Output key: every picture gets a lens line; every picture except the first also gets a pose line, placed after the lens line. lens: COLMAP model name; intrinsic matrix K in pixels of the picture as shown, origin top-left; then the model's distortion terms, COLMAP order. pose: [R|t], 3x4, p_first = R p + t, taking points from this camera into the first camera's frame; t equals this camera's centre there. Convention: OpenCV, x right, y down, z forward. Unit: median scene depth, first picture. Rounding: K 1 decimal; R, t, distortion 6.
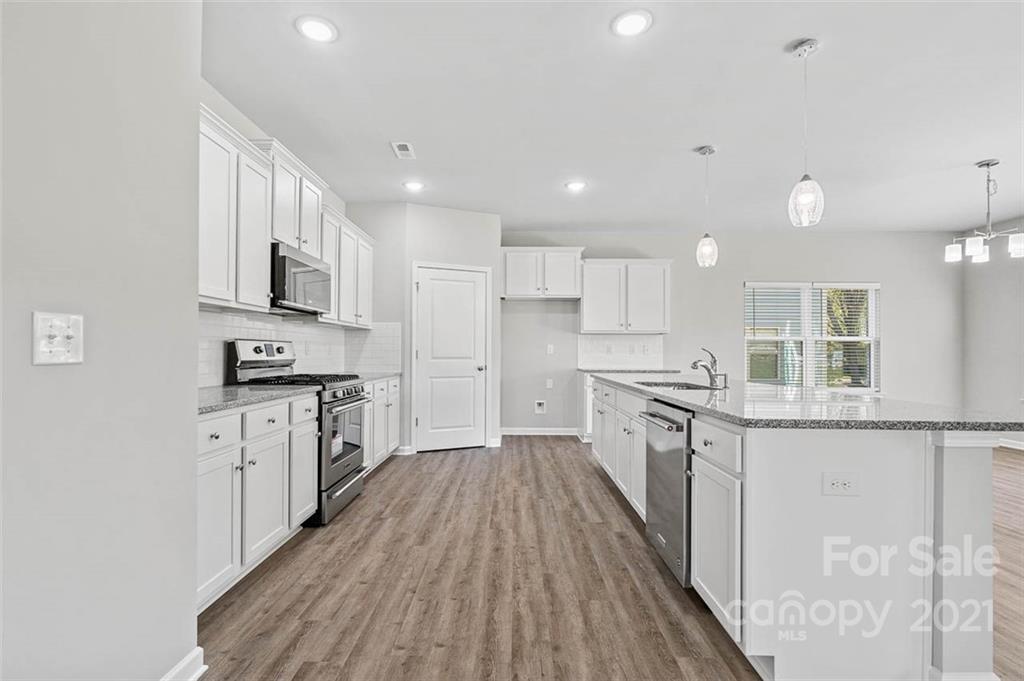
lens RADIAL K [[470.2, 0, 506.4], [0, 470.2, 349.1], [0, 0, 1]] dist [-0.008432, 0.004847]
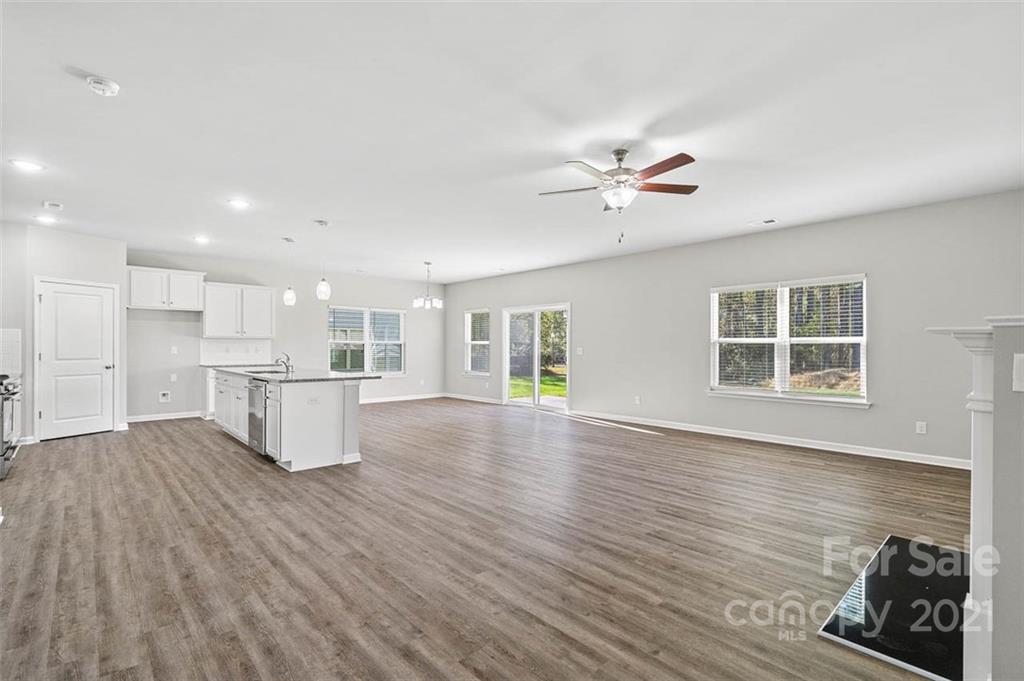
lens RADIAL K [[470.2, 0, 505.6], [0, 470.2, 346.8], [0, 0, 1]] dist [-0.008432, 0.004847]
pose [[0.732296, -0.004031, 0.680975, -0.188863], [-0.001981, 0.999966, 0.008049, -0.034877], [-0.680984, -0.007243, 0.732263, -0.876399]]
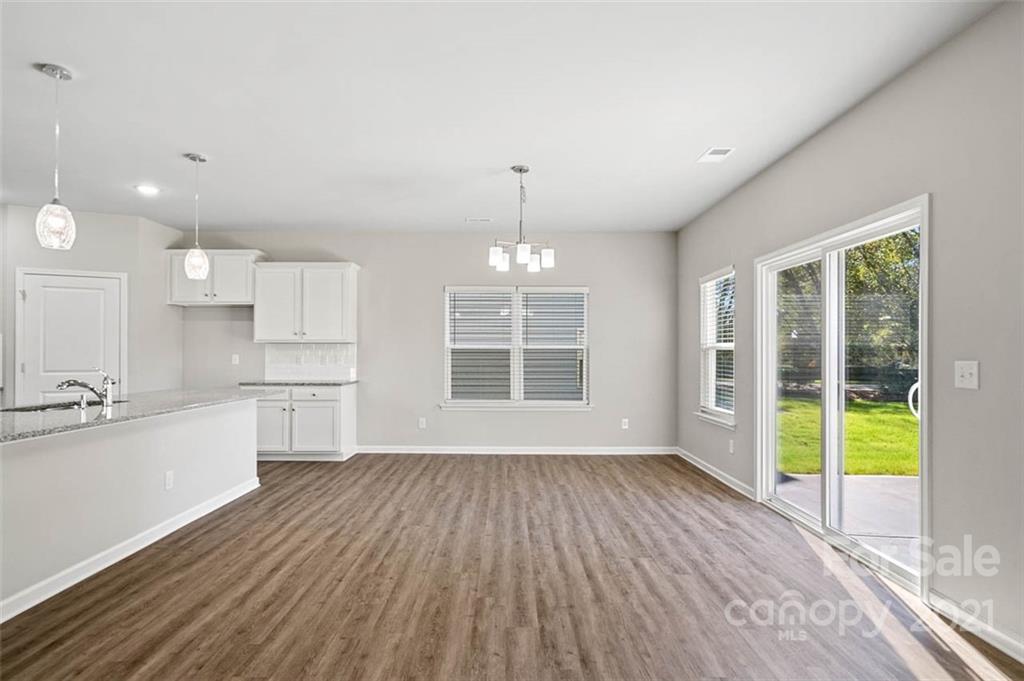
lens RADIAL K [[540.4, 0, 504.7], [0, 540.4, 349.4], [0, 0, 1]] dist [0.003683, 0.000051]
pose [[0.999975, -0.003519, 0.006207, 1.055694], [0.003533, 0.999991, -0.002287, -0.026975], [-0.006199, 0.002309, 0.999978, -0.109776]]
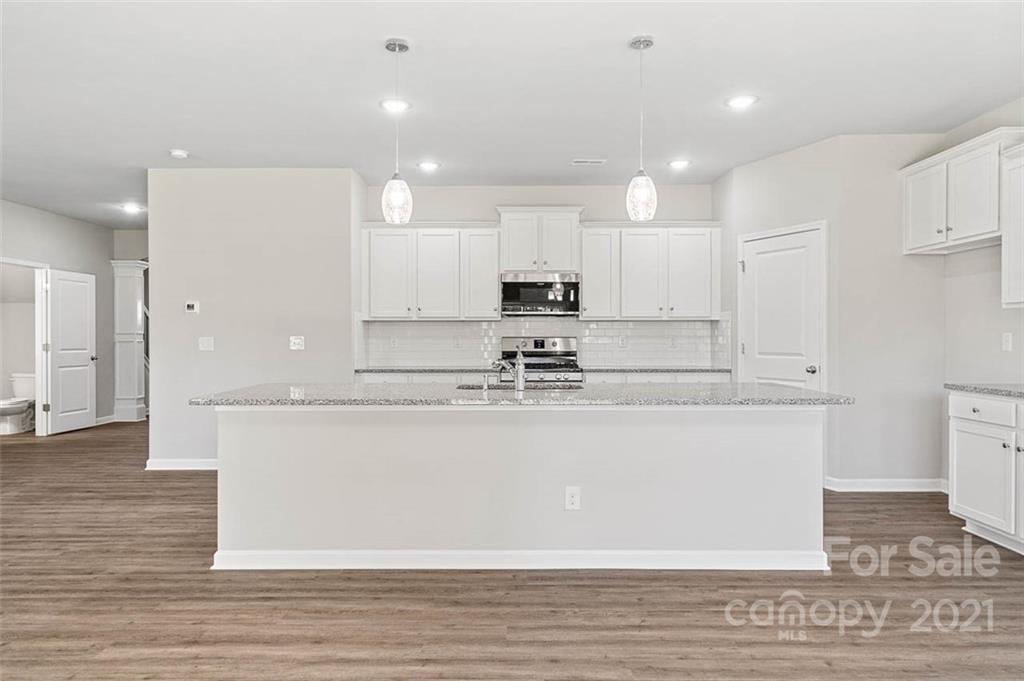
lens RADIAL K [[674.7, 0, 505.0], [0, 674.7, 339.7], [0, 0, 1]] dist [0.011193, 0.006463]
pose [[0.004981, -0.001097, -0.999987, 1.379829], [0.006999, 0.999975, -0.001062, -0.008614], [0.999963, -0.006993, 0.004989, 0.808289]]
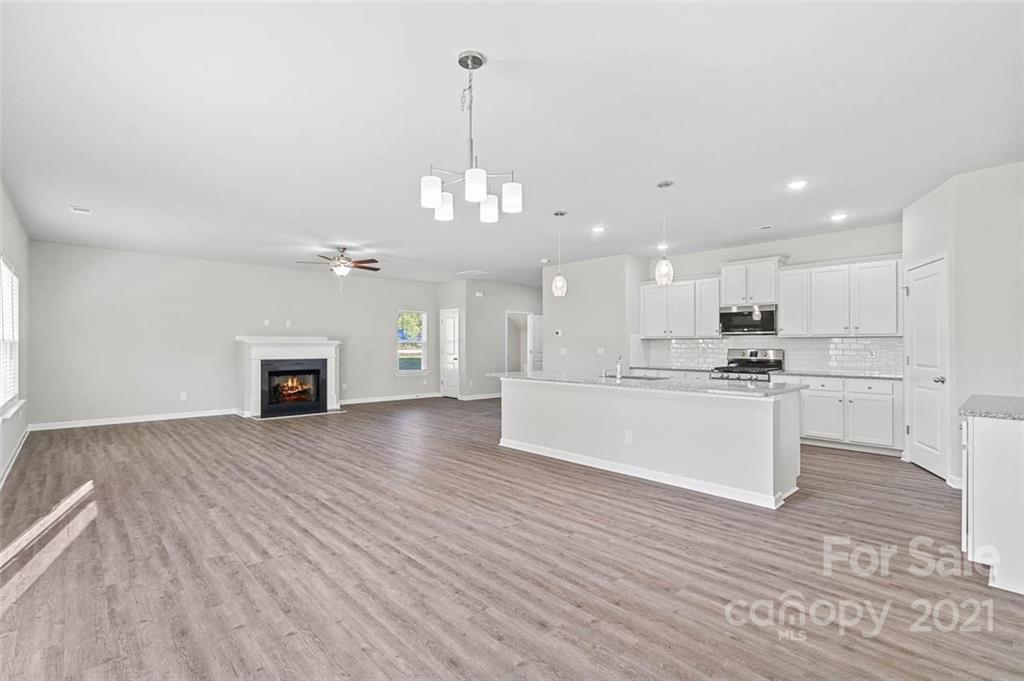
lens RADIAL K [[470.2, 0, 507.3], [0, 470.2, 345.6], [0, 0, 1]] dist [-0.008432, 0.004847]
pose [[-0.724686, -0.005960, -0.689053, 1.510430], [-0.001042, 0.999971, -0.007553, -0.016793], [0.689078, -0.004756, -0.724671, 1.577071]]
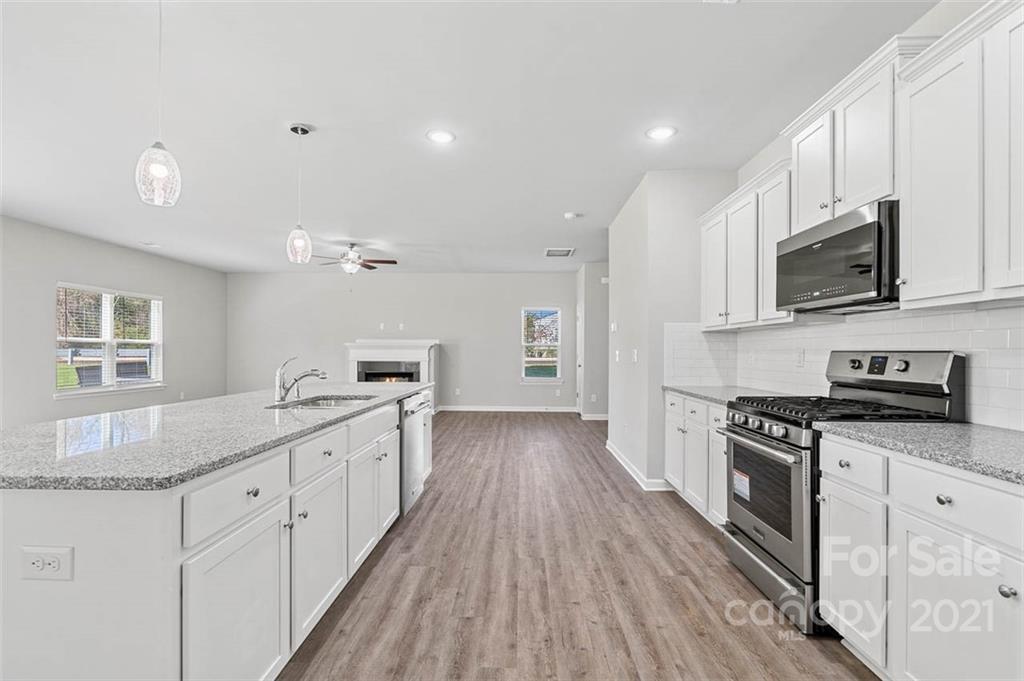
lens RADIAL K [[470.2, 0, 509.4], [0, 470.2, 356.3], [0, 0, 1]] dist [-0.008432, 0.004847]
pose [[-0.999903, -0.010126, 0.009578, 0.020855], [-0.010083, 0.999939, 0.004503, -0.007664], [-0.009623, 0.004406, -0.999944, 1.535278]]
